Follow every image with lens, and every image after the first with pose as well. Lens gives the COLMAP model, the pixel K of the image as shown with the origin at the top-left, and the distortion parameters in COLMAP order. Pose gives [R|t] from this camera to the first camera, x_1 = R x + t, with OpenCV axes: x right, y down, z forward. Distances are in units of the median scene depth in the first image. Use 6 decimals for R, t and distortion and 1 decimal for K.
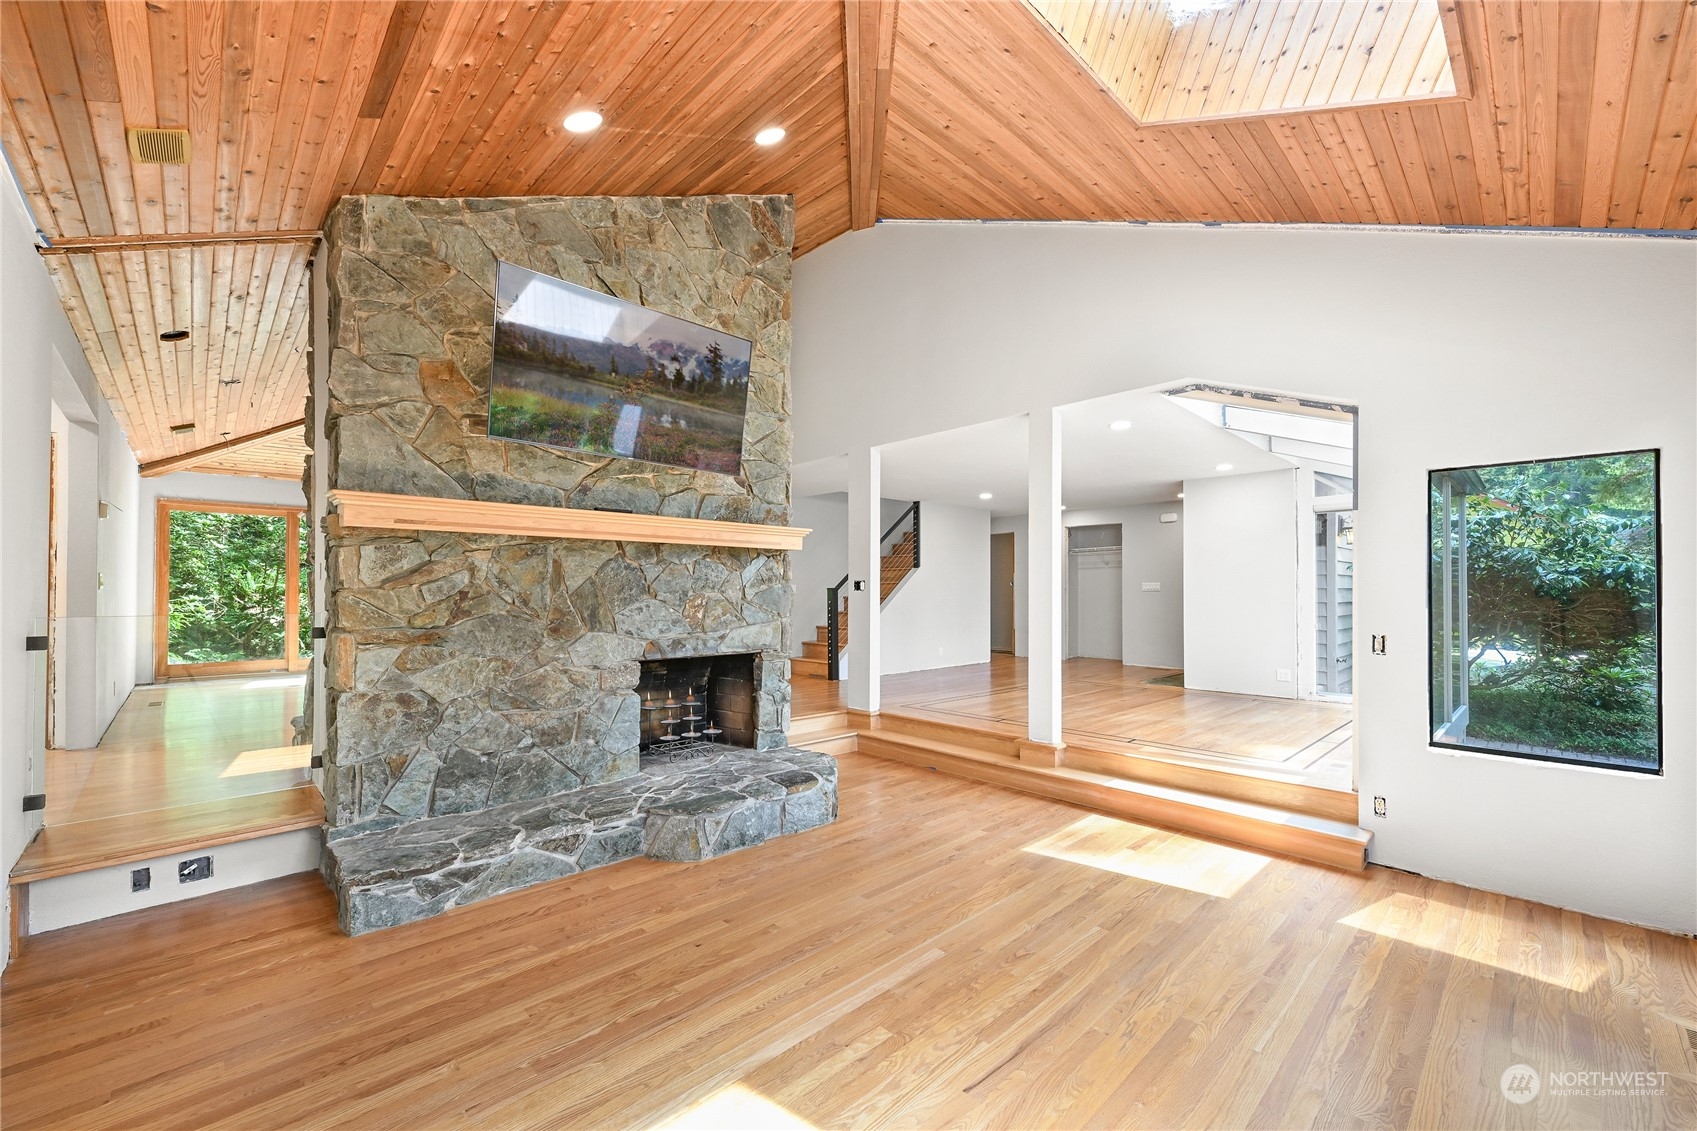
lens RADIAL K [[672.4, 0, 848.5], [0, 672.4, 565.5], [0, 0, 1]] dist [0.000457, -0.000174]
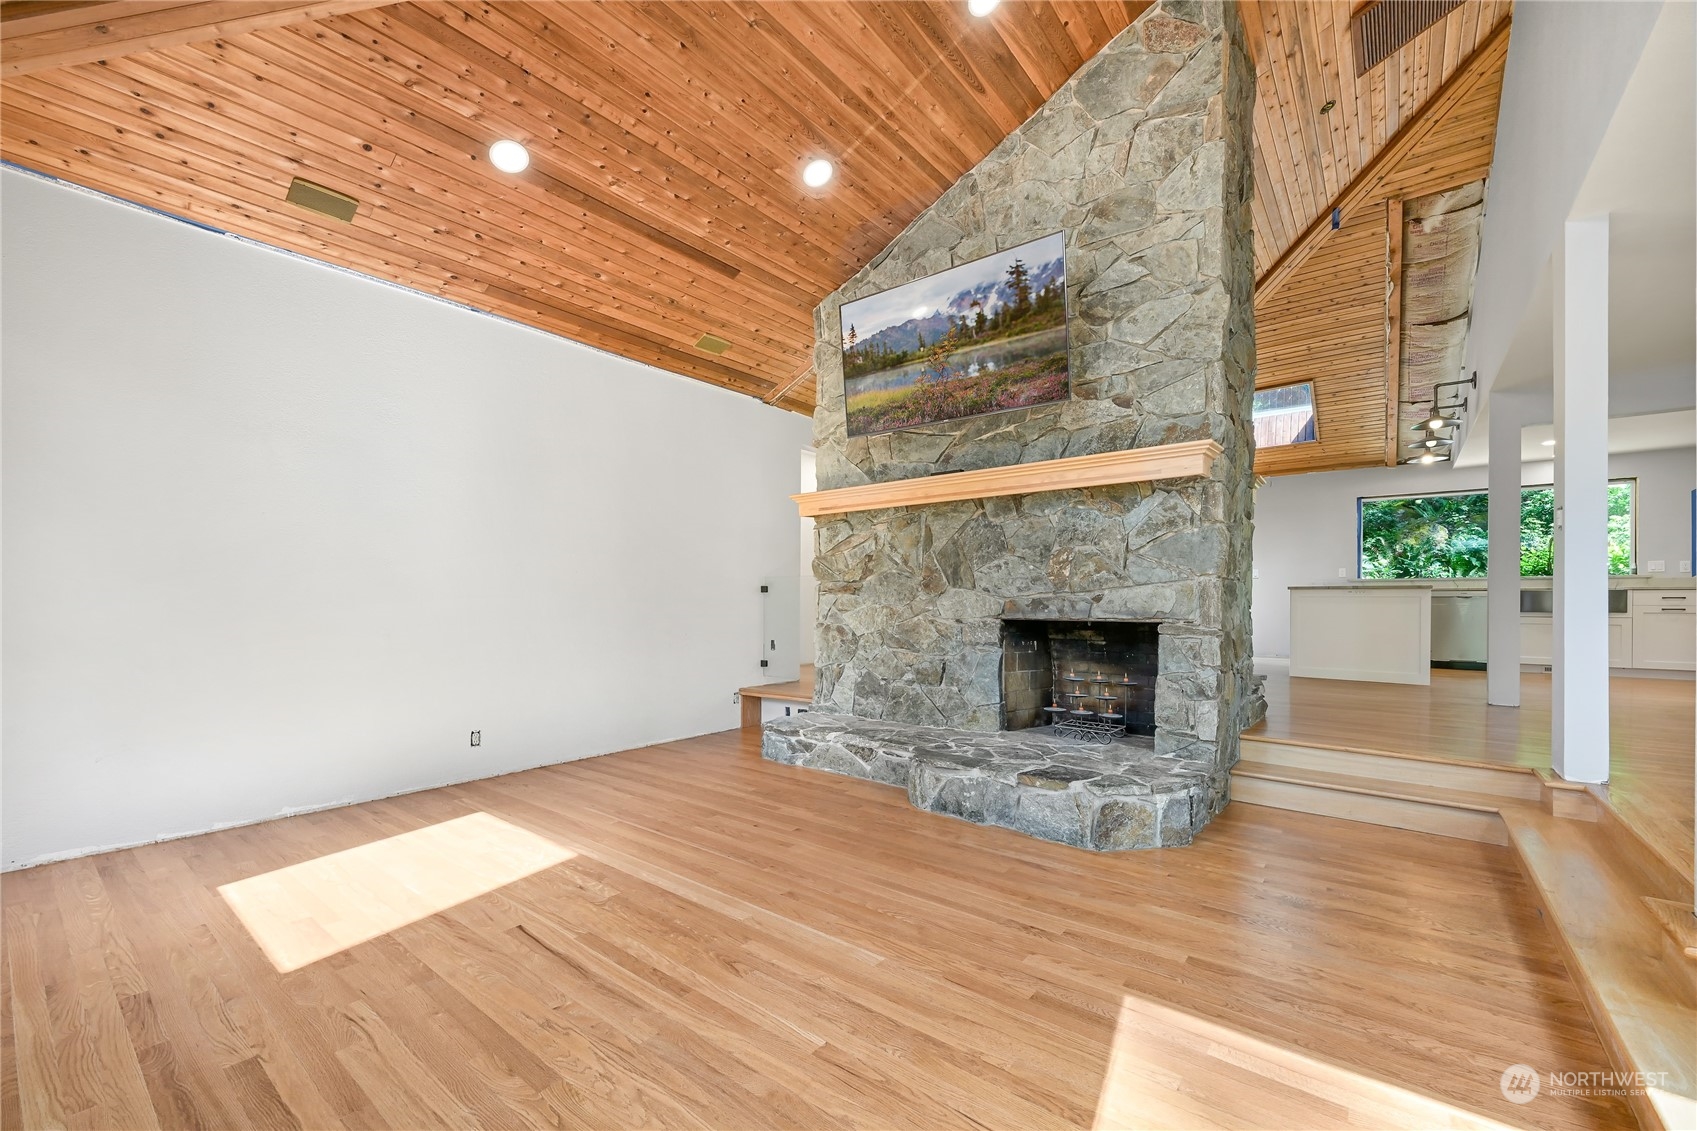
lens RADIAL K [[690.2, 0, 852.5], [0, 690.2, 588.2], [0, 0, 1]] dist [-0.001026, -0.000106]
pose [[0.133880, -0.022379, -0.990745, 0.696592], [0.035915, 0.999198, -0.017717, 0.112690], [0.990347, -0.033210, 0.134576, 0.686342]]
